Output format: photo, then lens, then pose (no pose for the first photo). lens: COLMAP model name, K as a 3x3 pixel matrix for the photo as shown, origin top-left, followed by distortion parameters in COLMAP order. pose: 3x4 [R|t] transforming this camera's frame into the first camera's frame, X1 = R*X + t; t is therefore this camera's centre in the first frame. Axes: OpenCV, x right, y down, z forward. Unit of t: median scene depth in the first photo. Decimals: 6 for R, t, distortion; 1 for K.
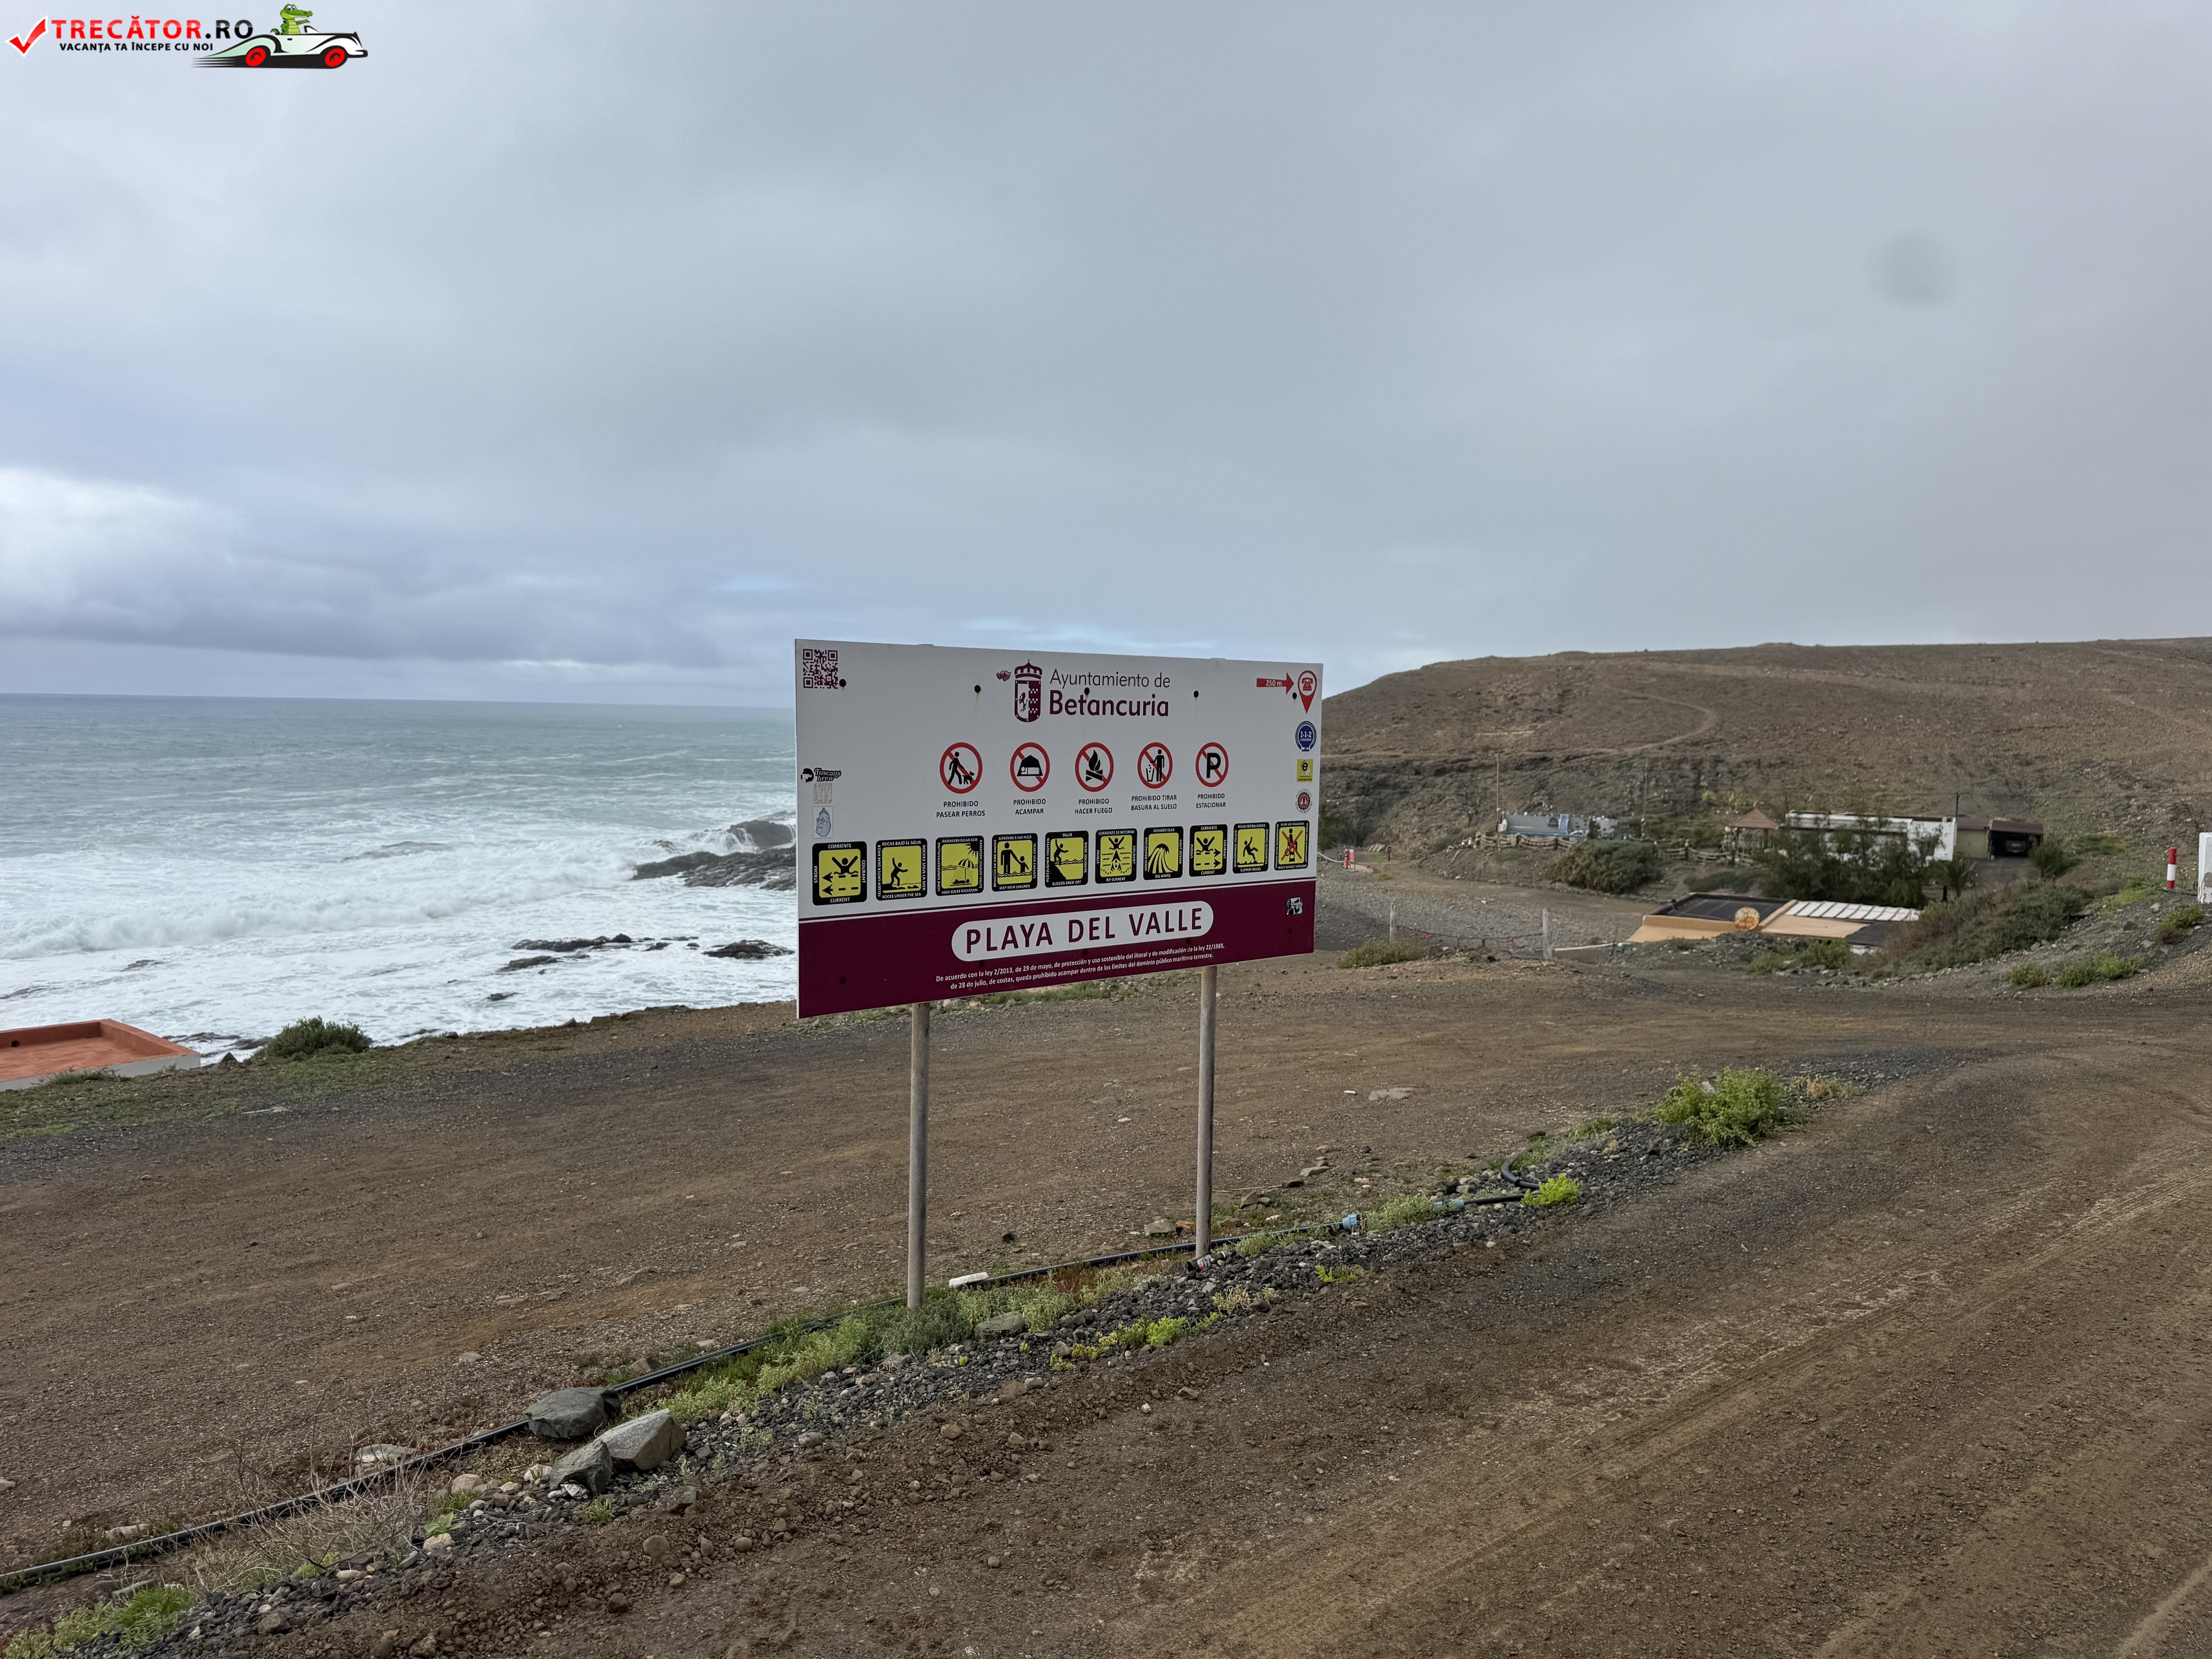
lens RADIAL K [[1549.8, 0, 1110.1], [0, 1549.8, 834.8], [0, 0, 1]] dist [0.061871, -0.081801]
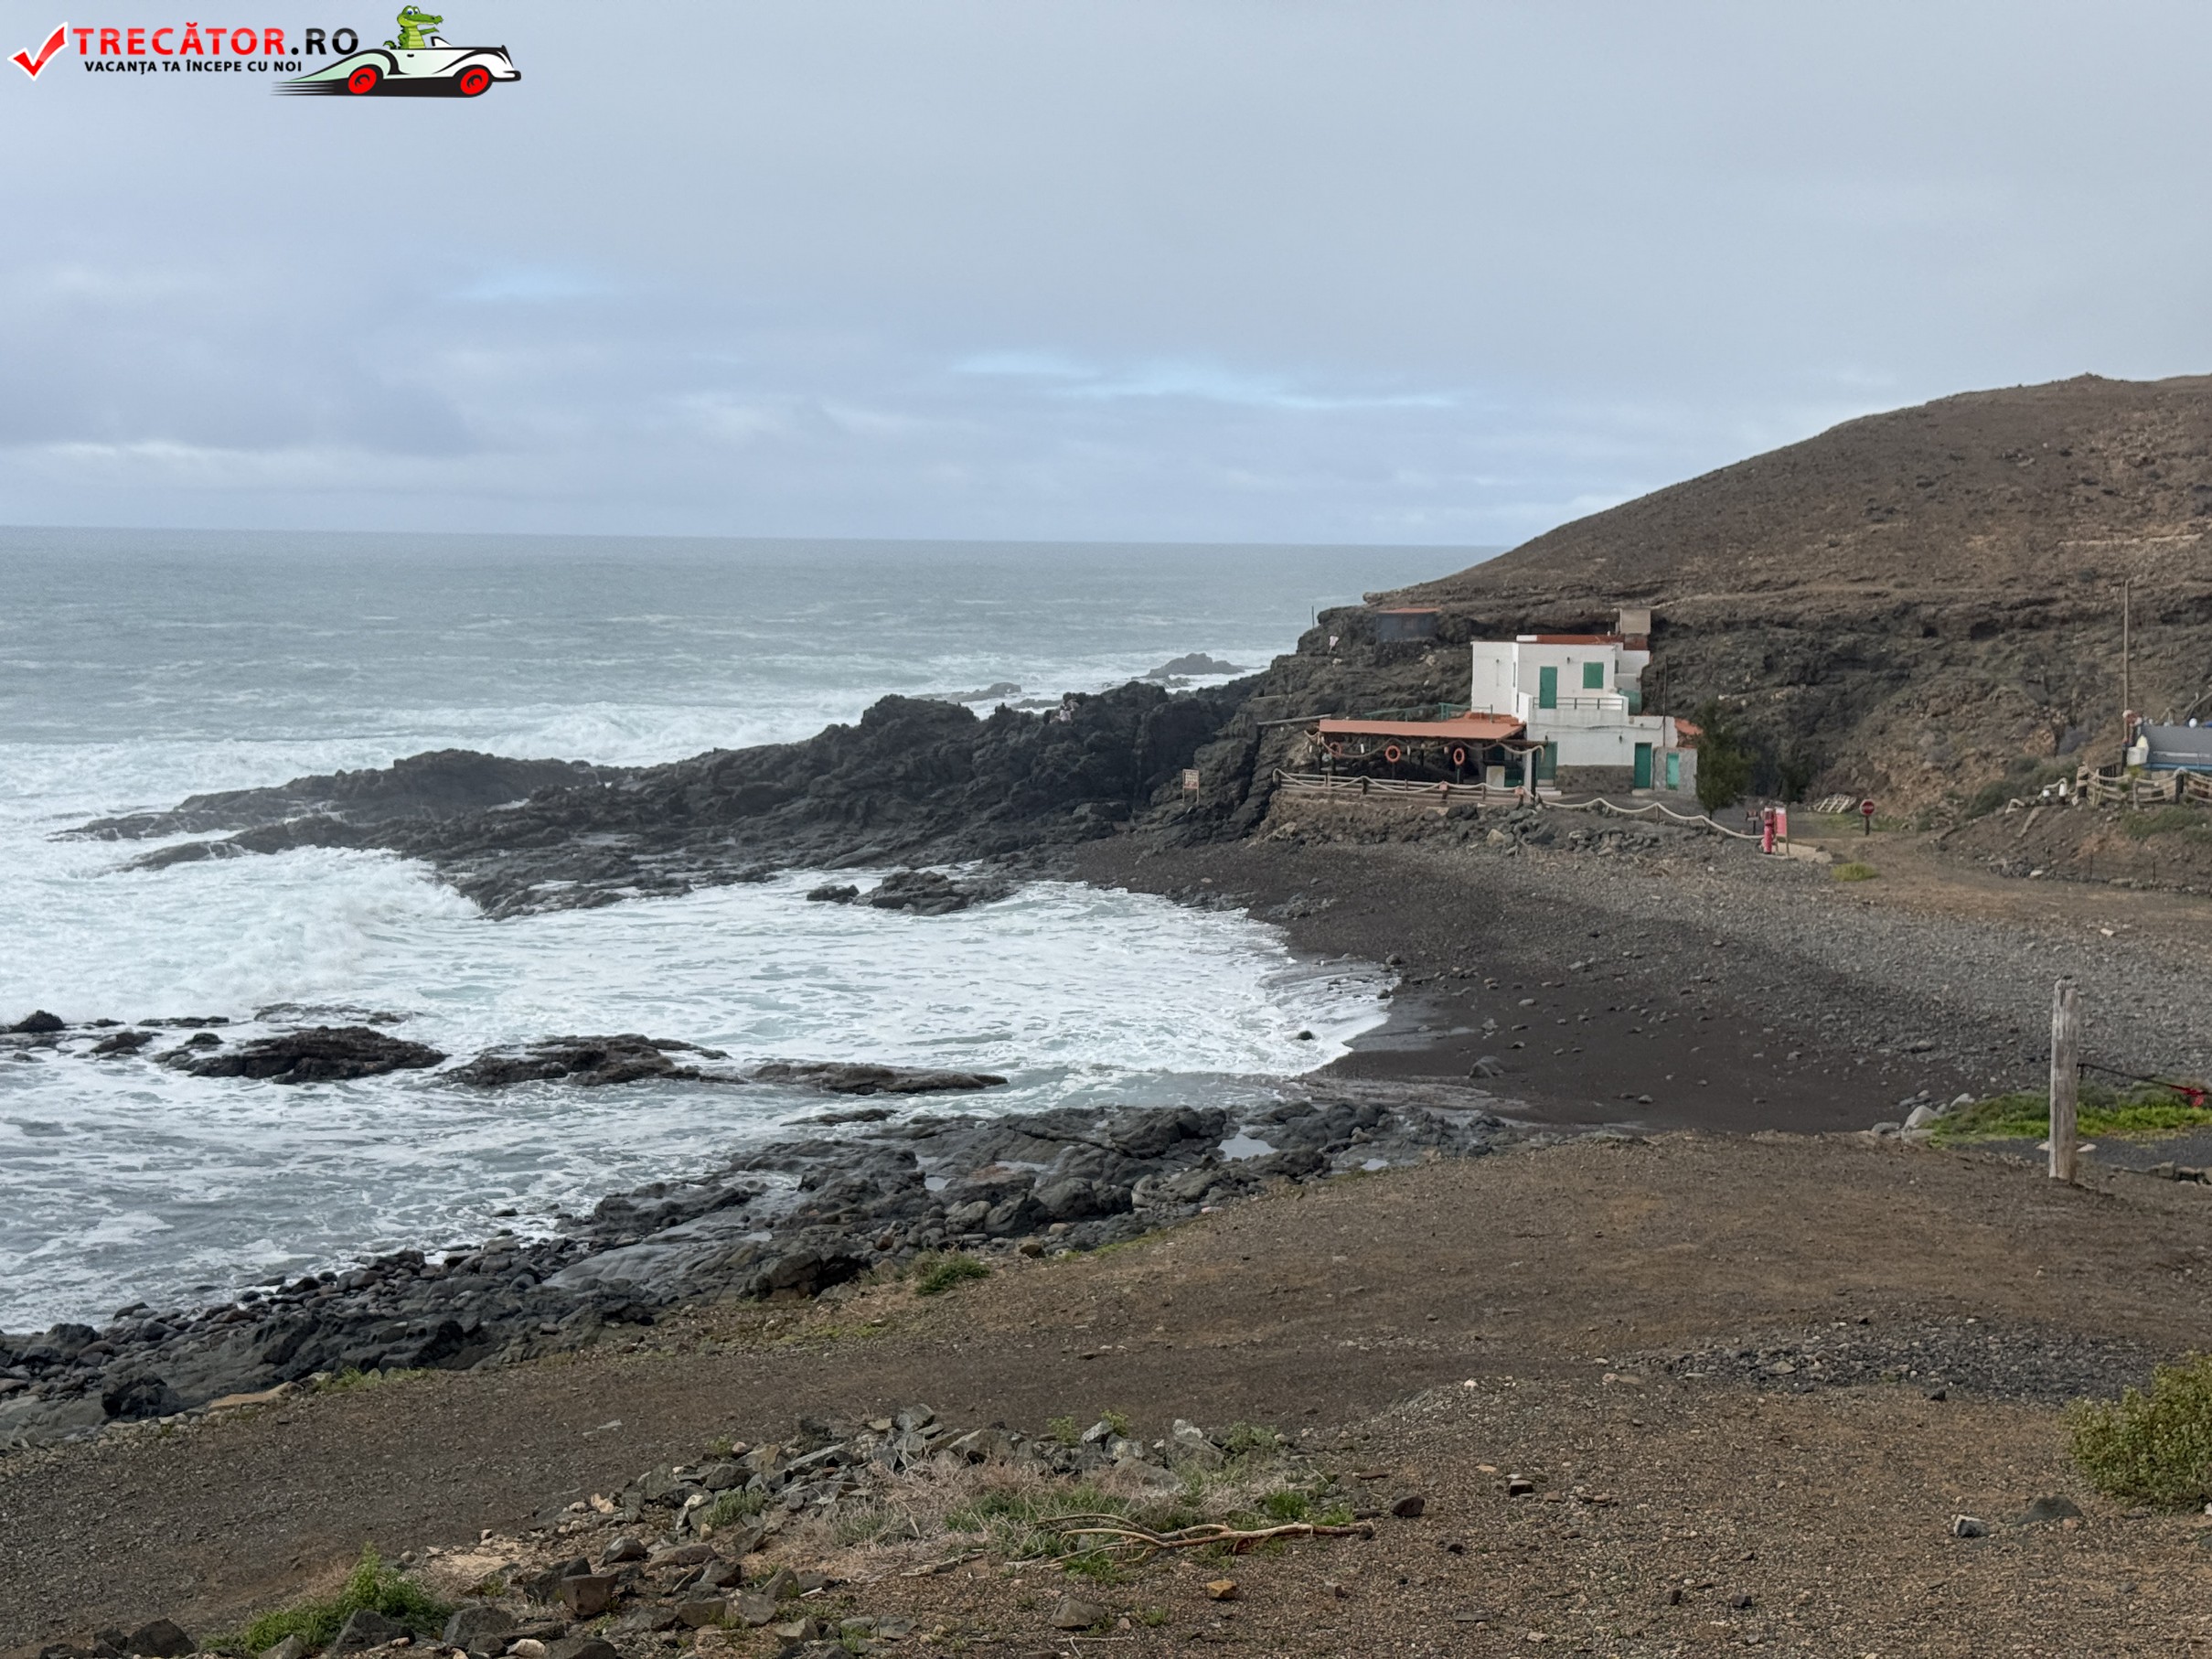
lens RADIAL K [[3091.8, 0, 1059.9], [0, 3091.8, 837.2], [0, 0, 1]] dist [0.097403, 0.000000]
pose [[0.998091, -0.002945, -0.061689, 0.008874], [0.003967, 0.999857, 0.016446, 0.002292], [0.061632, -0.016660, 0.997960, 0.117675]]
